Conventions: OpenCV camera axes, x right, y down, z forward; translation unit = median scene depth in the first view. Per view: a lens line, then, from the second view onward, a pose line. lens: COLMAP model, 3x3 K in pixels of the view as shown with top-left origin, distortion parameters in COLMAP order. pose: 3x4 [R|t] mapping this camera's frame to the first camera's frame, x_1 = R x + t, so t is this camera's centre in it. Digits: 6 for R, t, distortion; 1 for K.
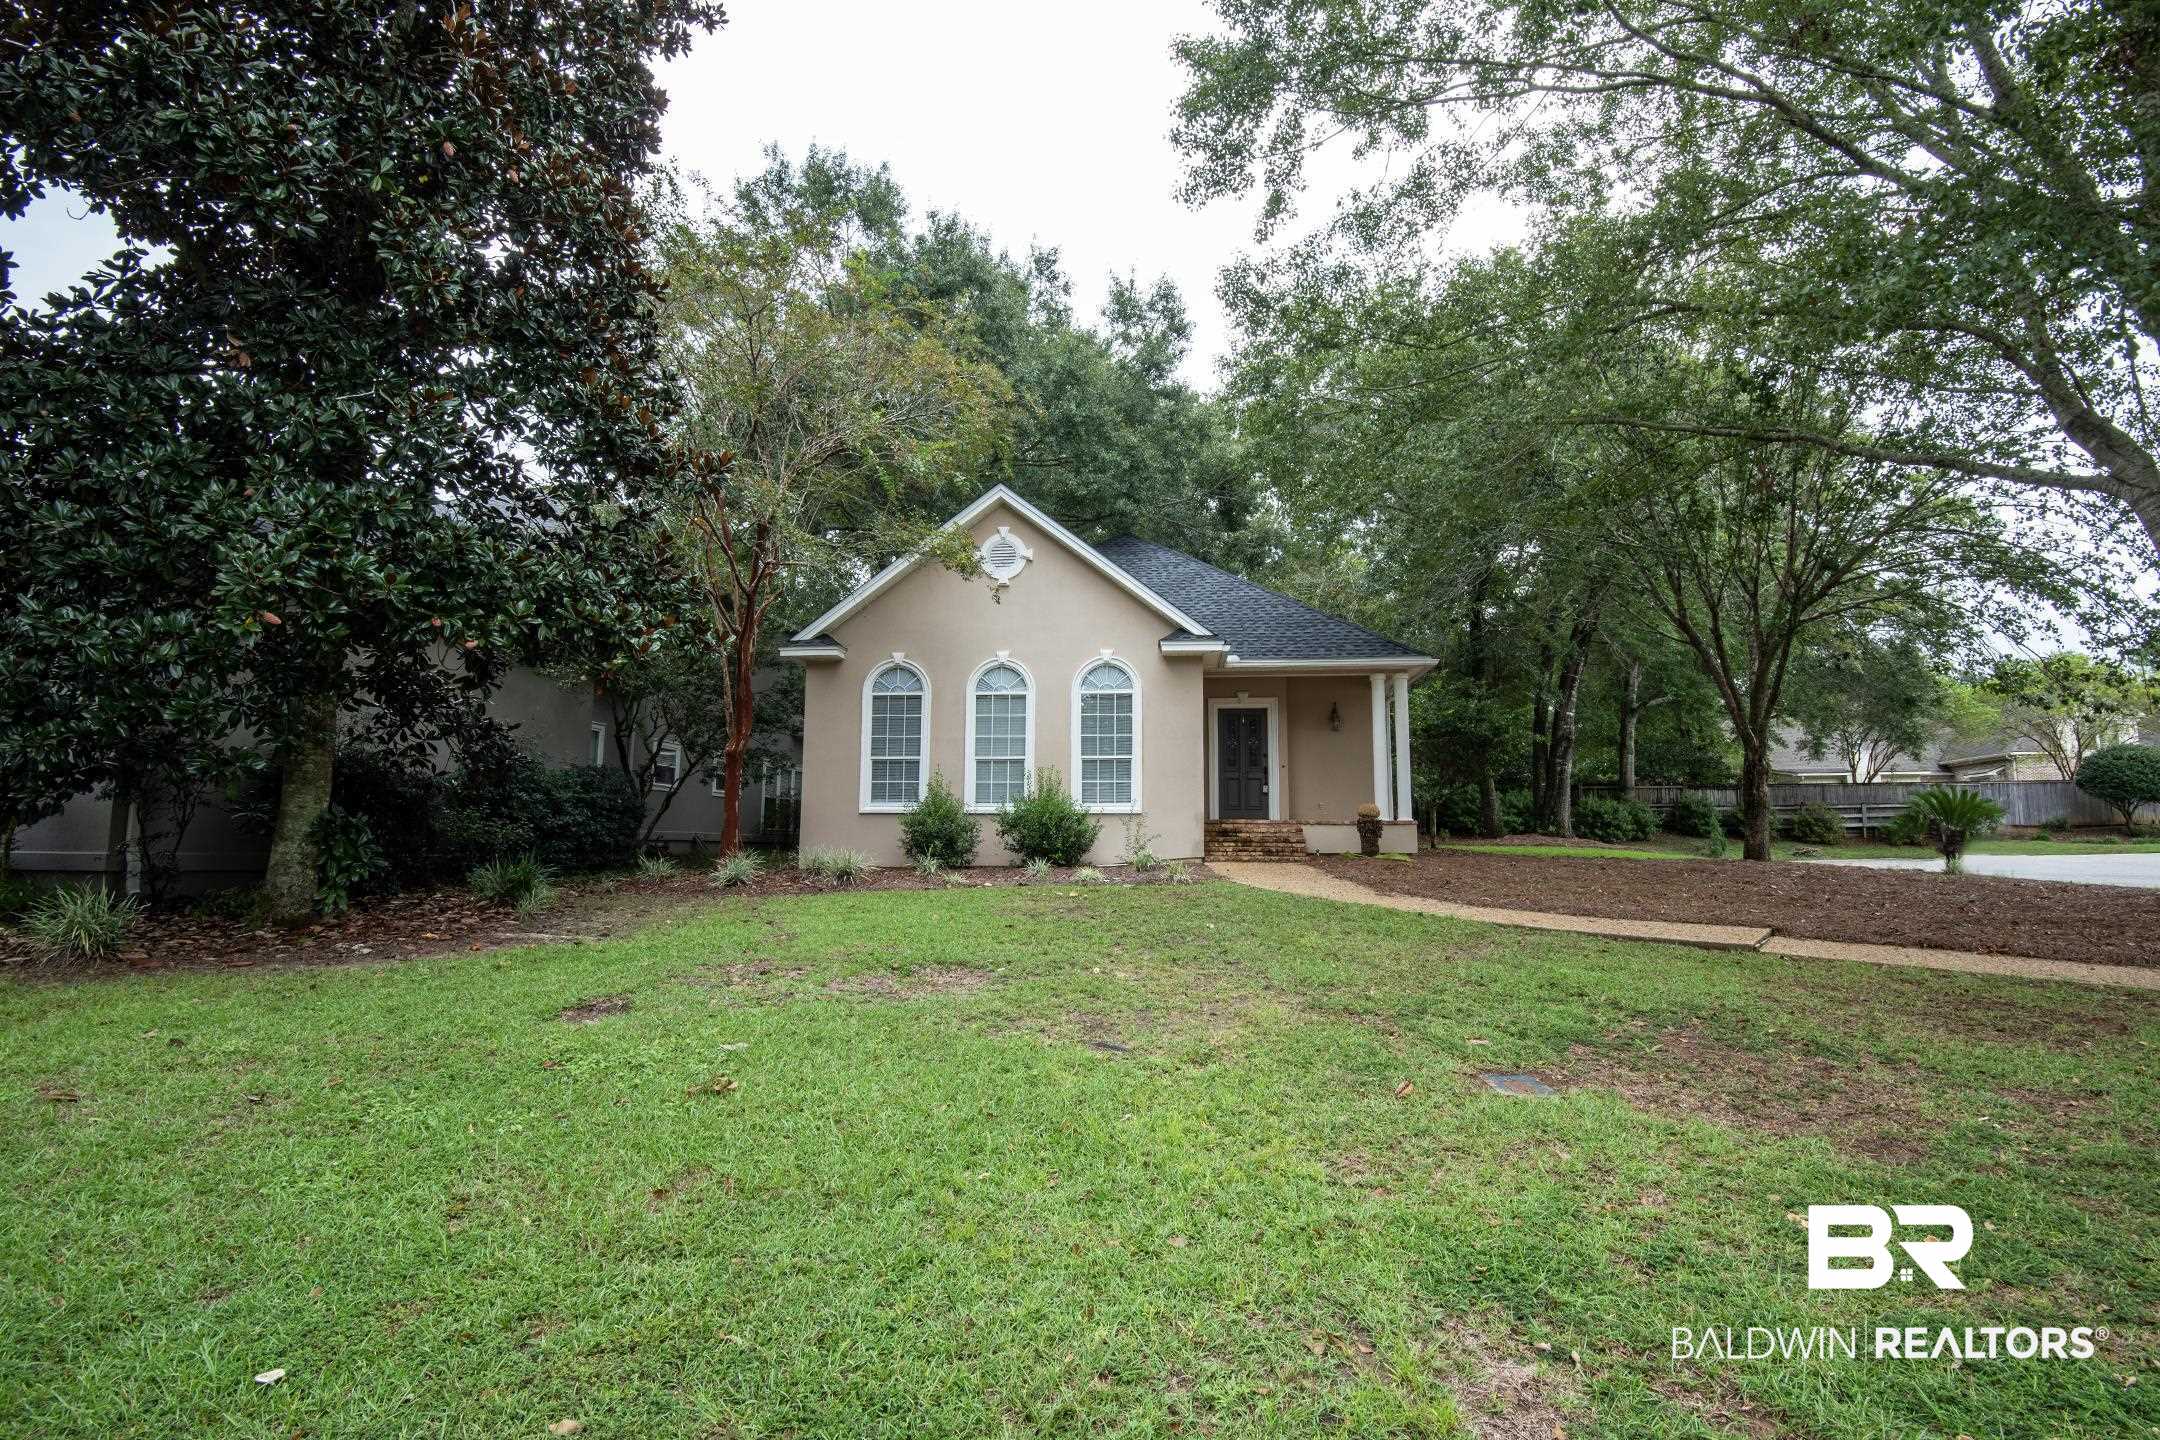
lens RADIAL K [[1041.8, 0, 1080.0], [0, 1041.8, 720.0], [0, 0, 1]] dist [-0.015594, -0.000393]
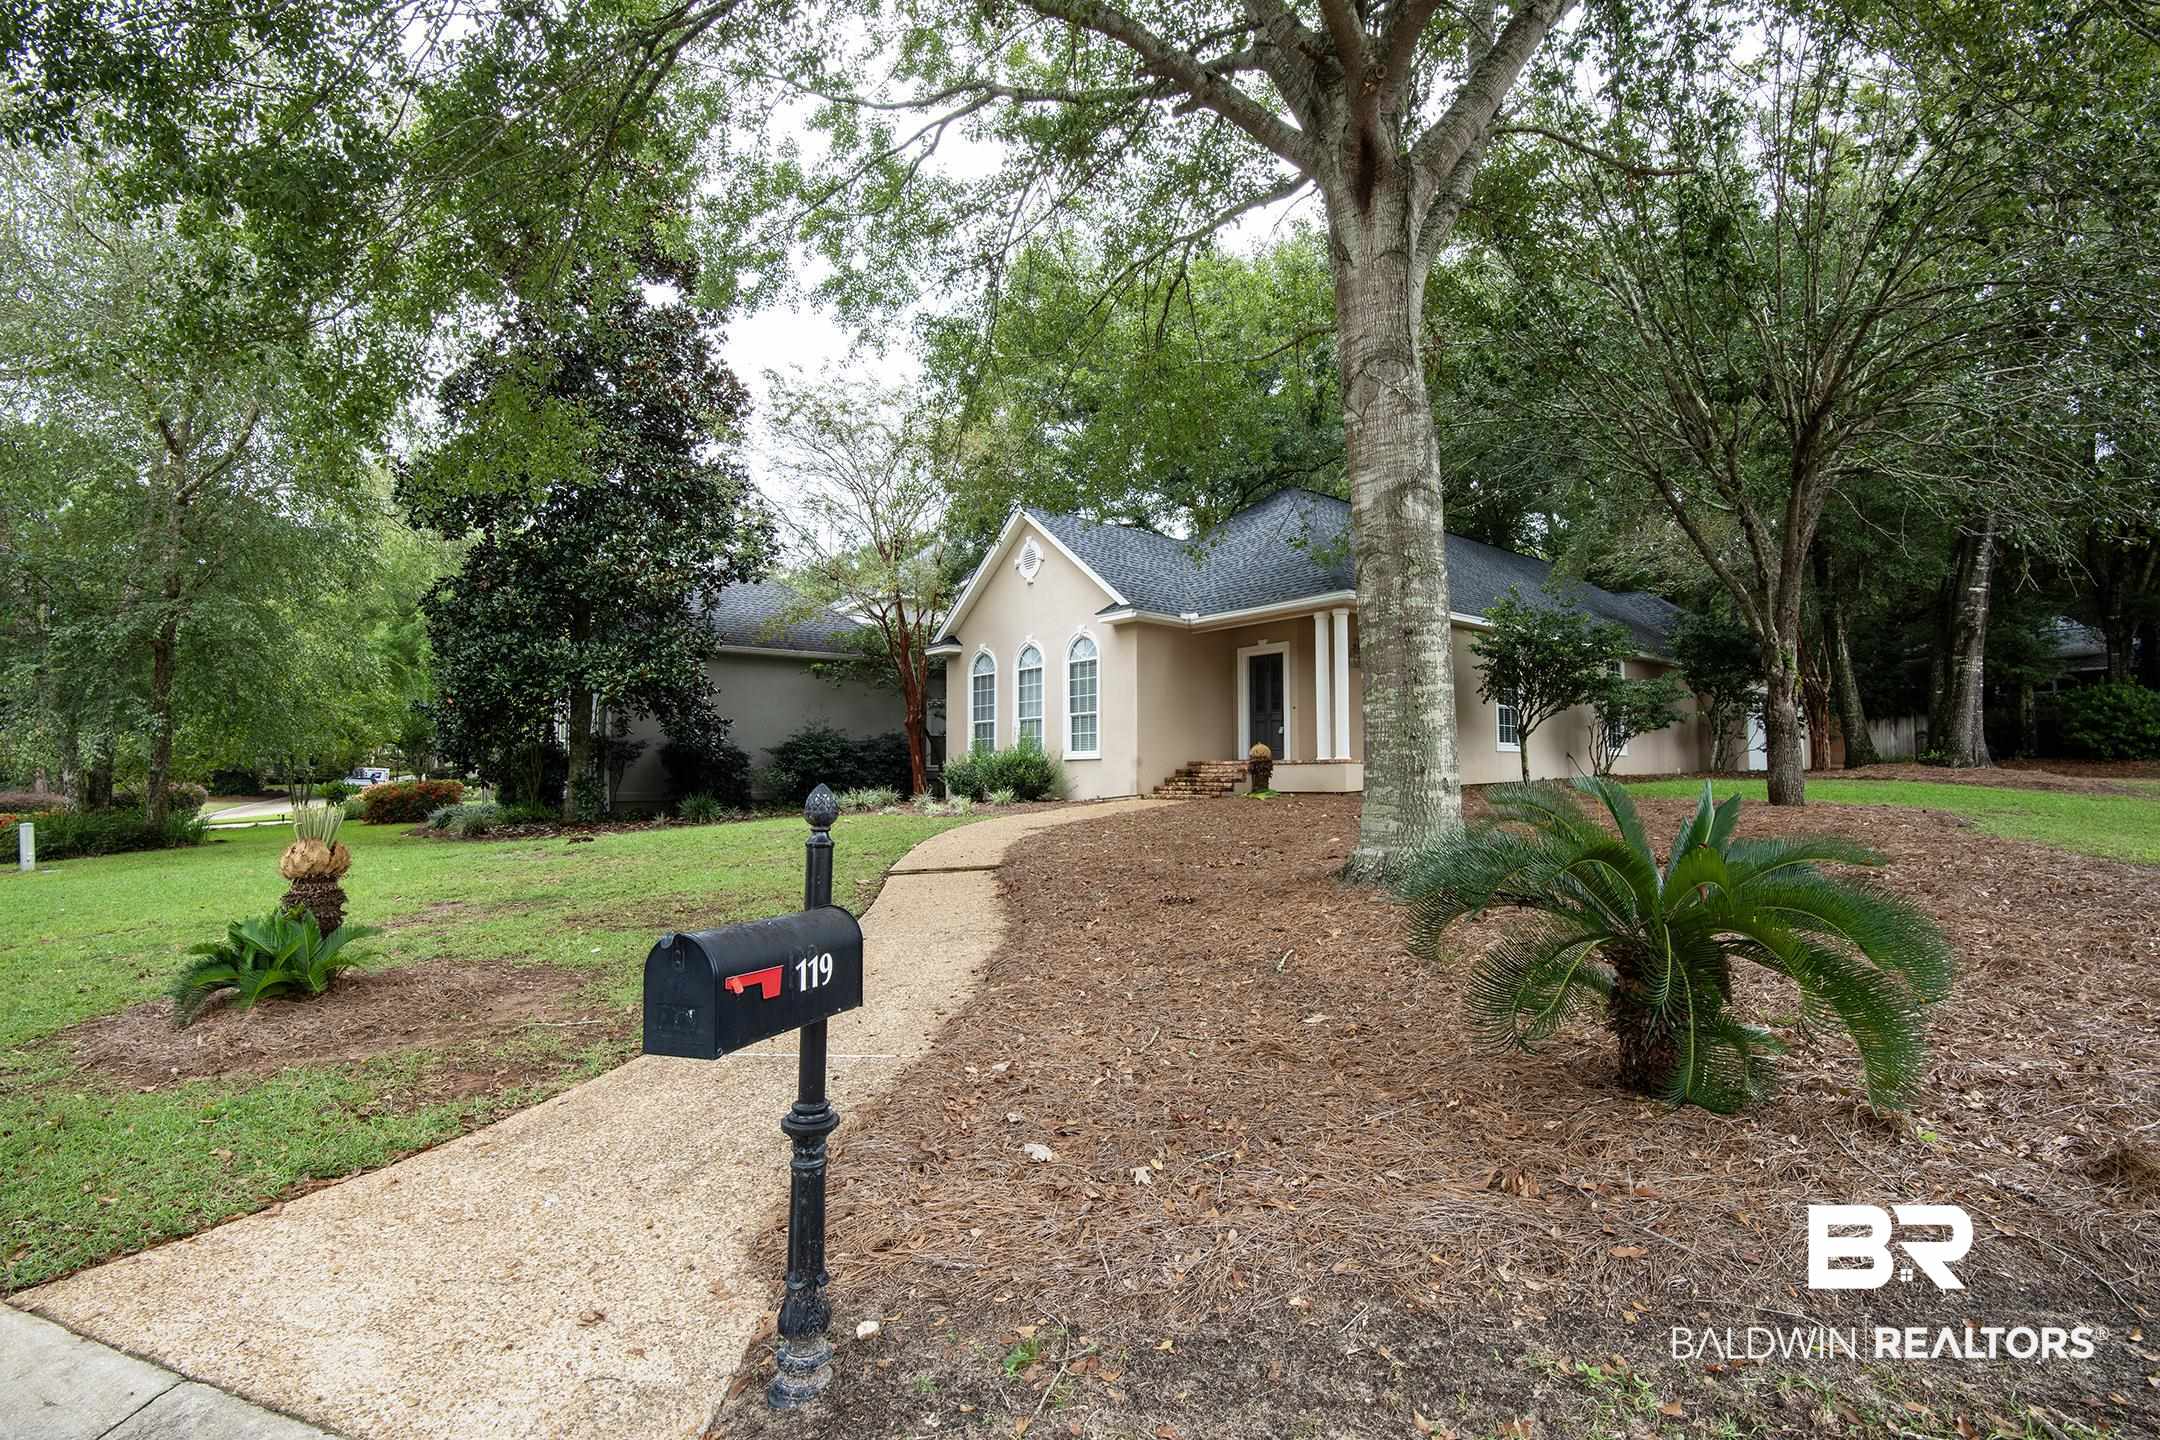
lens RADIAL K [[994.1, 0, 1080.0], [0, 994.1, 720.0], [0, 0, 1]] dist [-0.014338, -0.021425]
pose [[0.703149, -0.048099, -0.709414, 0.851297], [0.095847, 0.995015, 0.027538, 0.010824], [0.704553, -0.087359, 0.704254, 0.173620]]
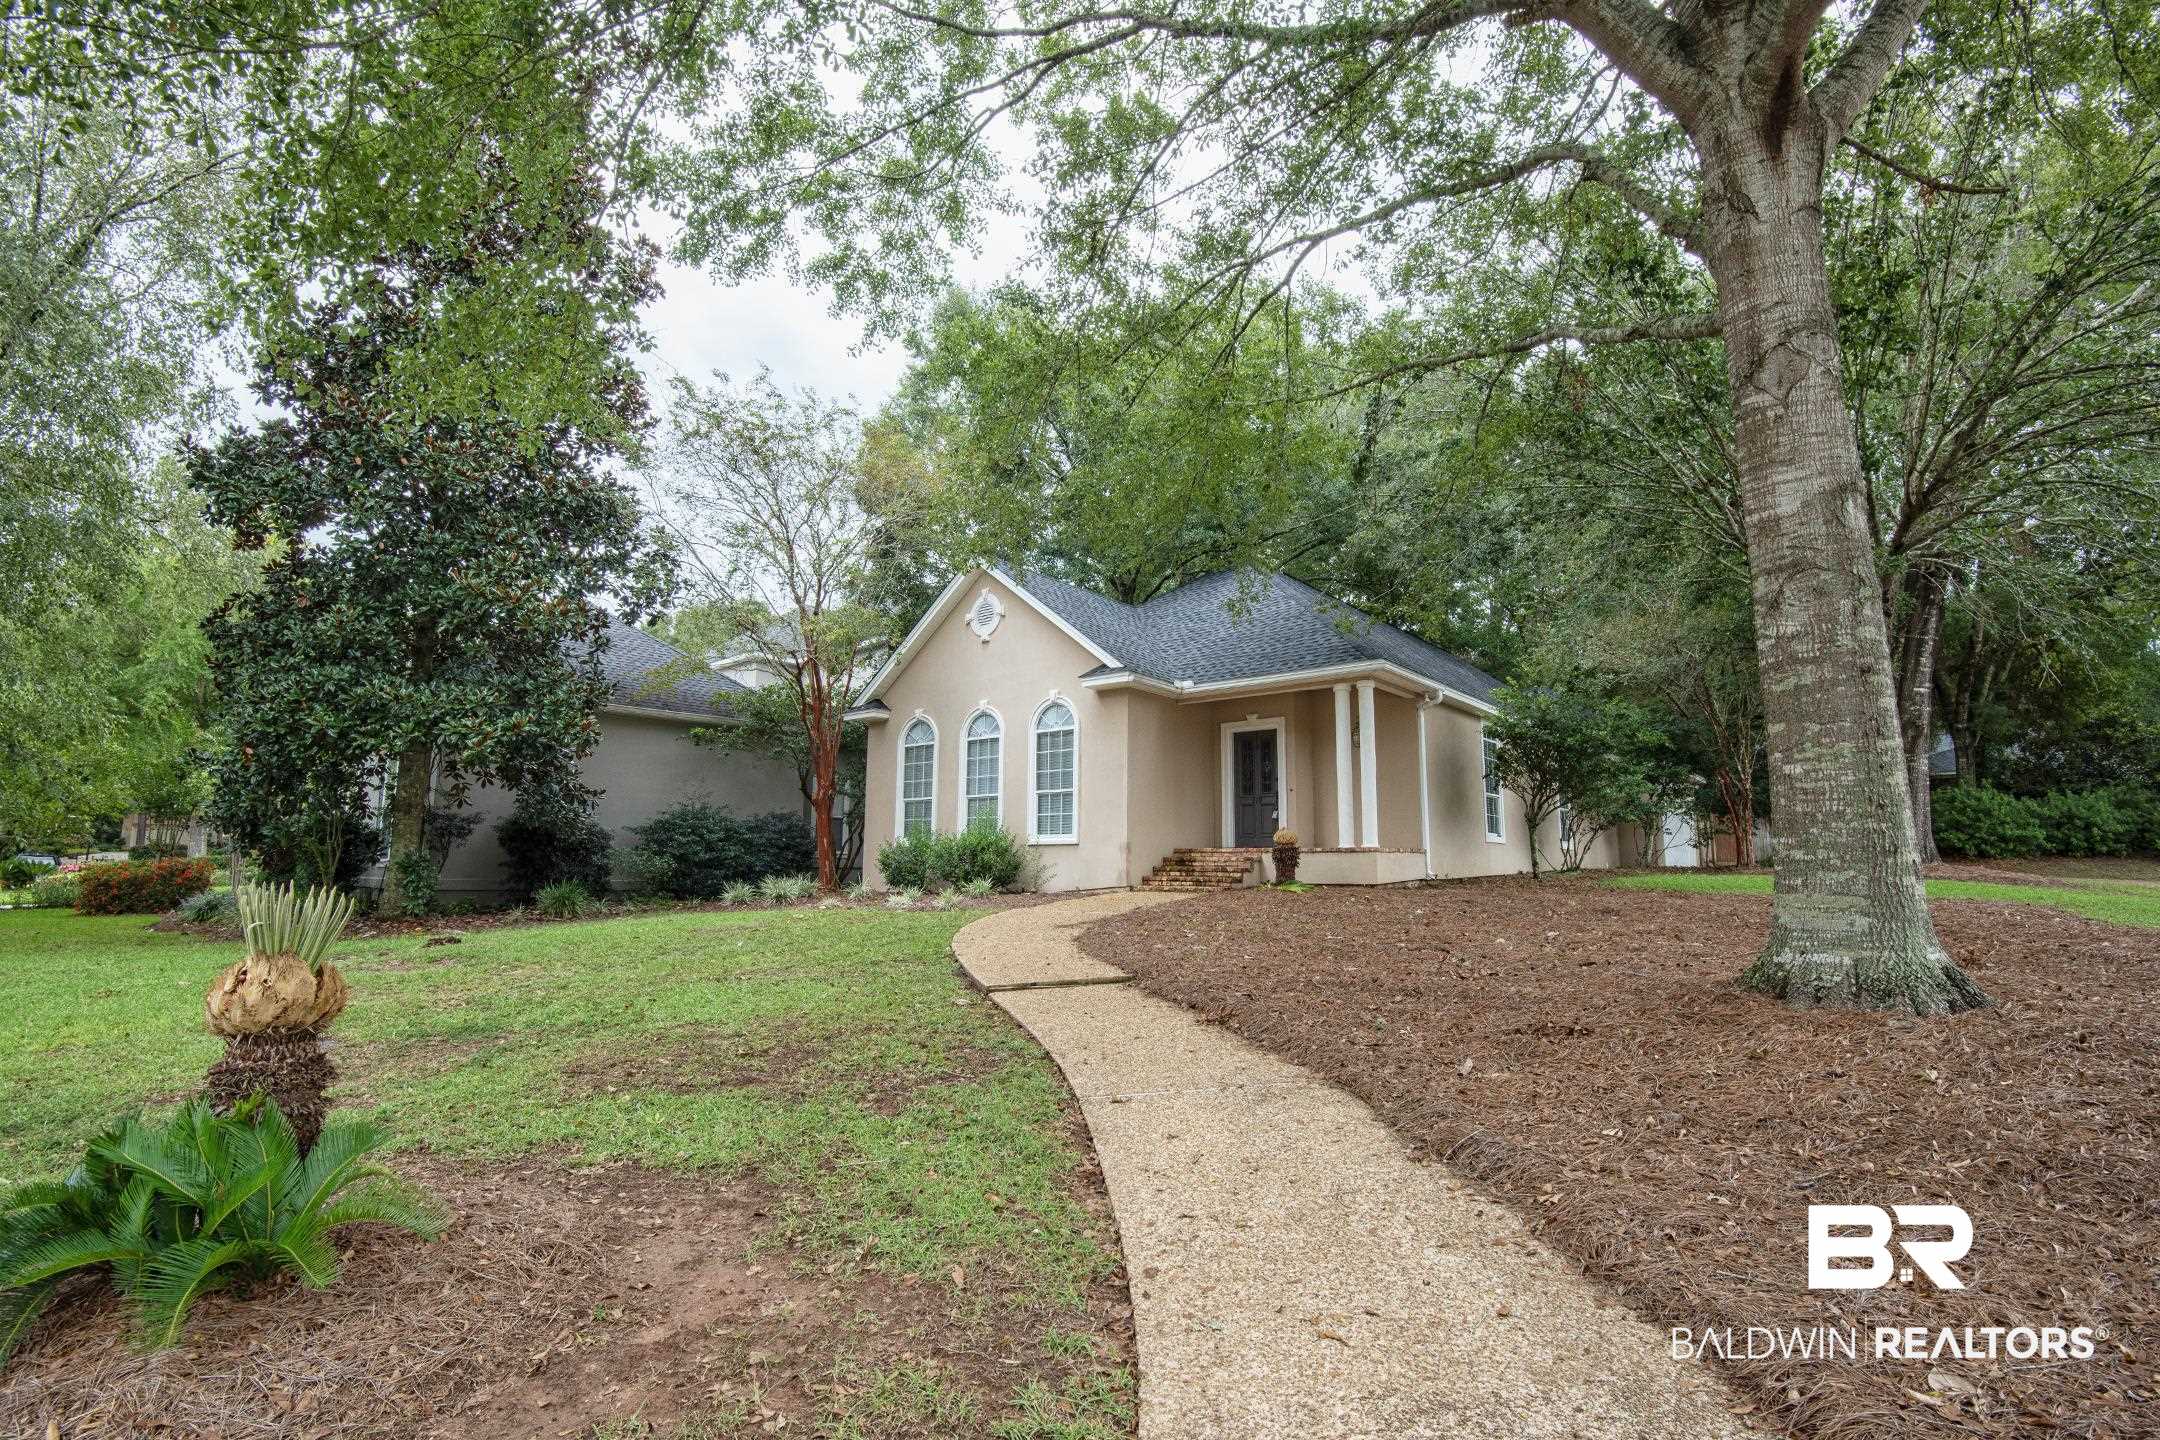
lens RADIAL K [[1019.1, 0, 1077.1], [0, 1019.1, 717.0], [0, 0, 1]] dist [-0.013557, -0.017945]
pose [[0.824993, -0.083989, -0.558867, 0.631041], [0.068517, 0.996465, -0.048610, 0.012255], [0.560974, 0.001811, 0.827831, 0.153175]]
